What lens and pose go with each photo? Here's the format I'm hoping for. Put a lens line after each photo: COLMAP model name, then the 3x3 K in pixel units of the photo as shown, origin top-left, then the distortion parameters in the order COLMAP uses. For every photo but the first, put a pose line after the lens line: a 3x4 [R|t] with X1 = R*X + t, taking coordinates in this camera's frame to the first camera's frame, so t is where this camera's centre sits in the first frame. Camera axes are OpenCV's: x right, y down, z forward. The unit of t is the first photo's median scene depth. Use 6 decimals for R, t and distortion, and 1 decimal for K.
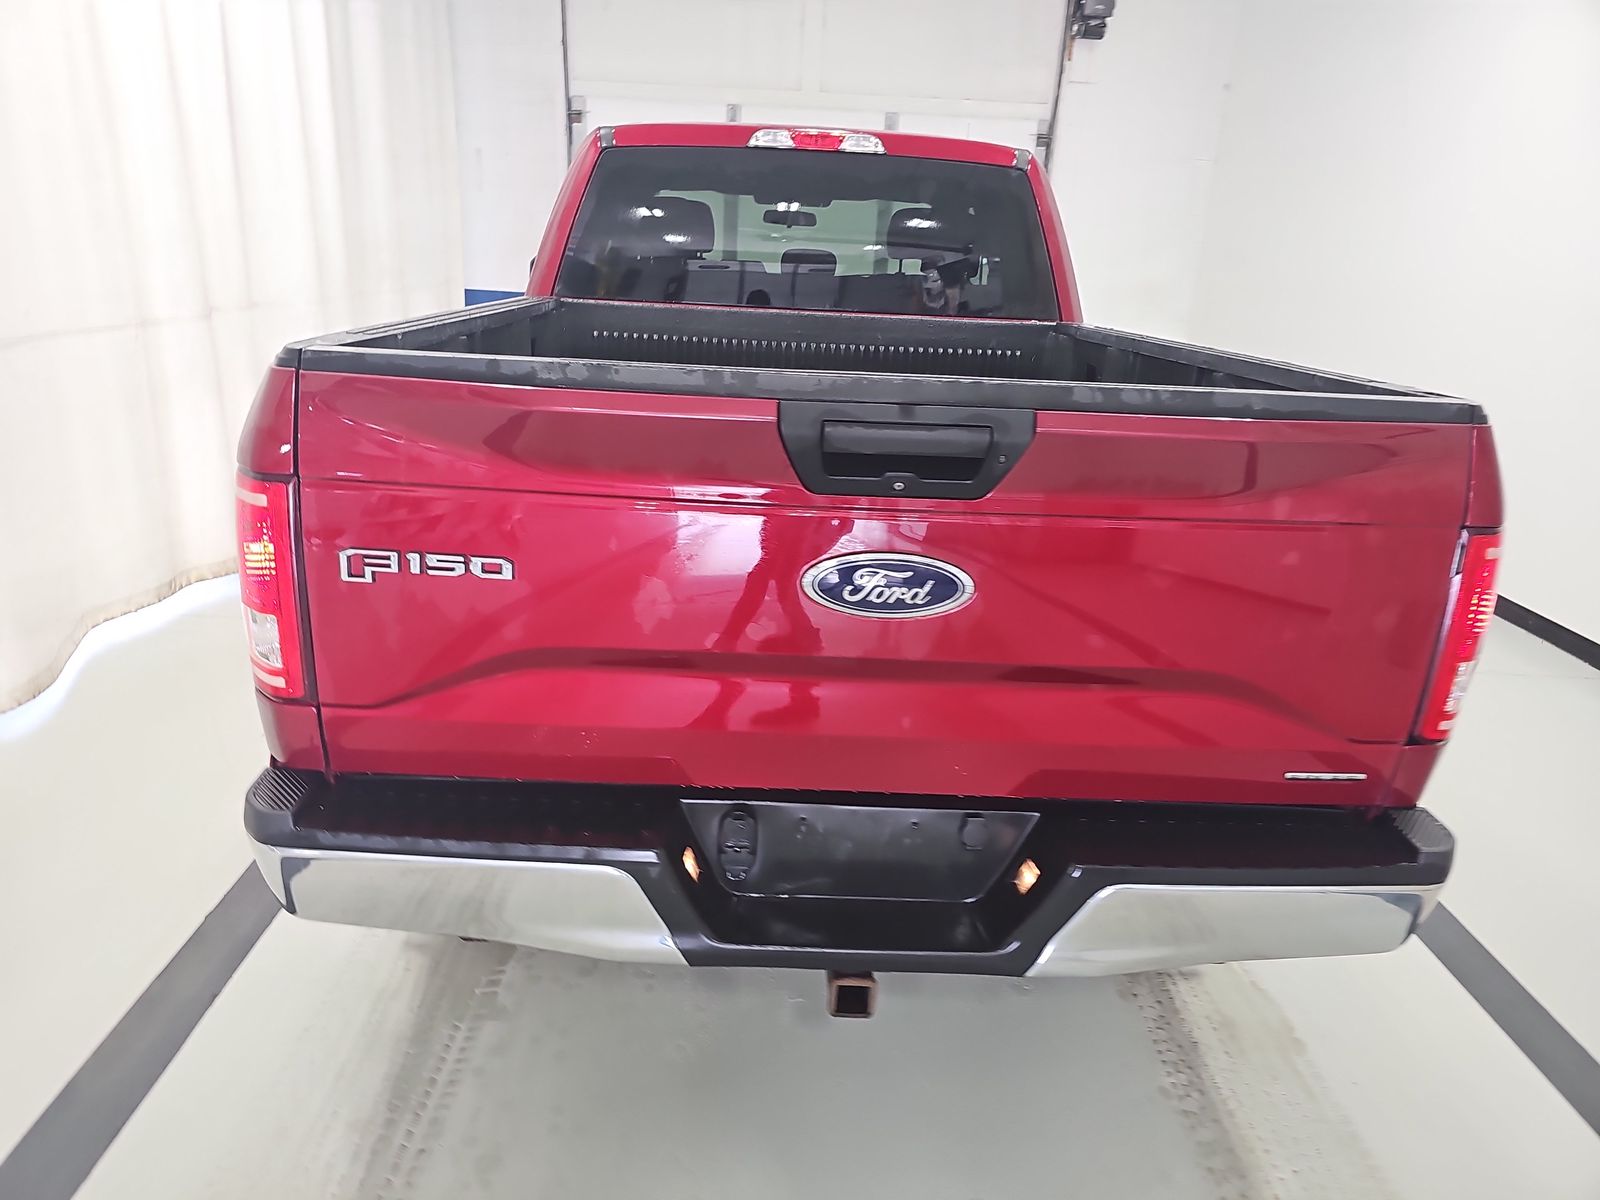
lens RADIAL K [[1060.7, 0, 786.9], [0, 1060.7, 611.1], [0, 0, 1]] dist [0.010359, -0.022936]
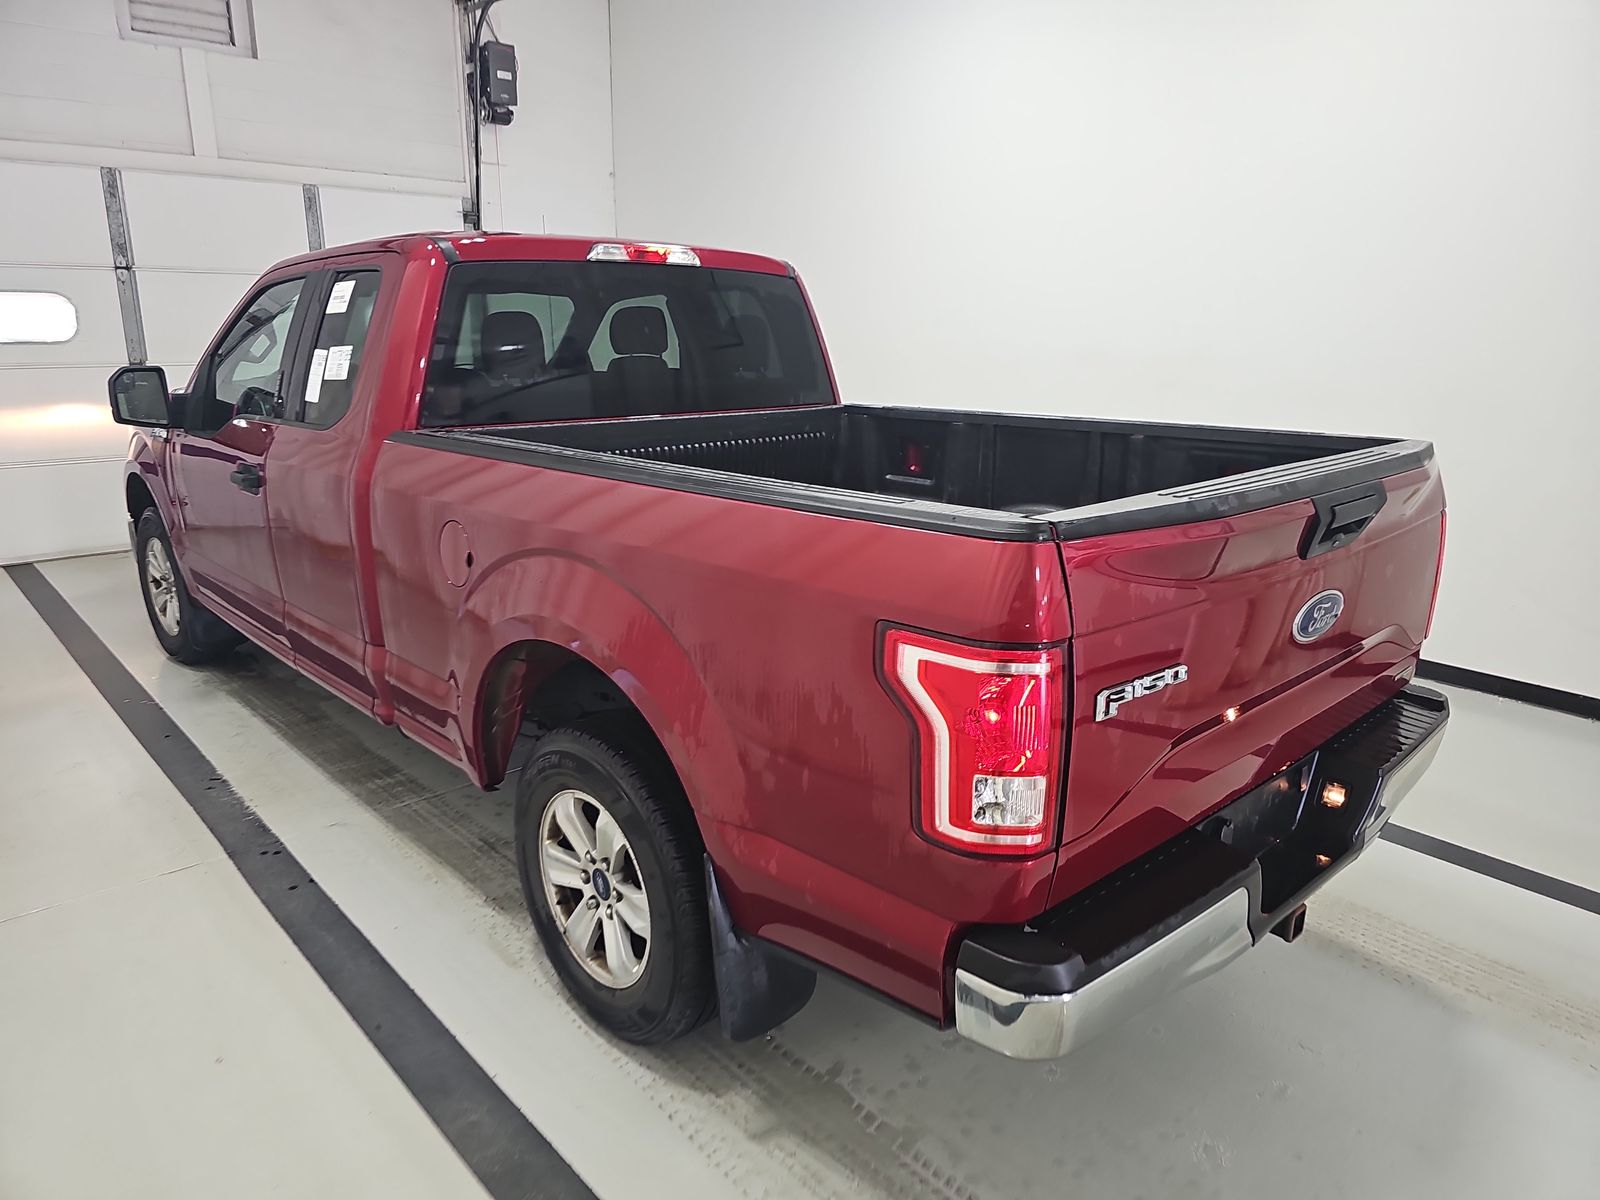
lens RADIAL K [[1060.7, 0, 792.0], [0, 1060.7, 597.1], [0, 0, 1]] dist [0.010359, -0.022936]
pose [[0.739003, -0.207511, 0.640948, -0.601785], [0.239346, 0.970185, 0.038141, -0.123034], [-0.629753, 0.125222, 0.766636, 0.155299]]
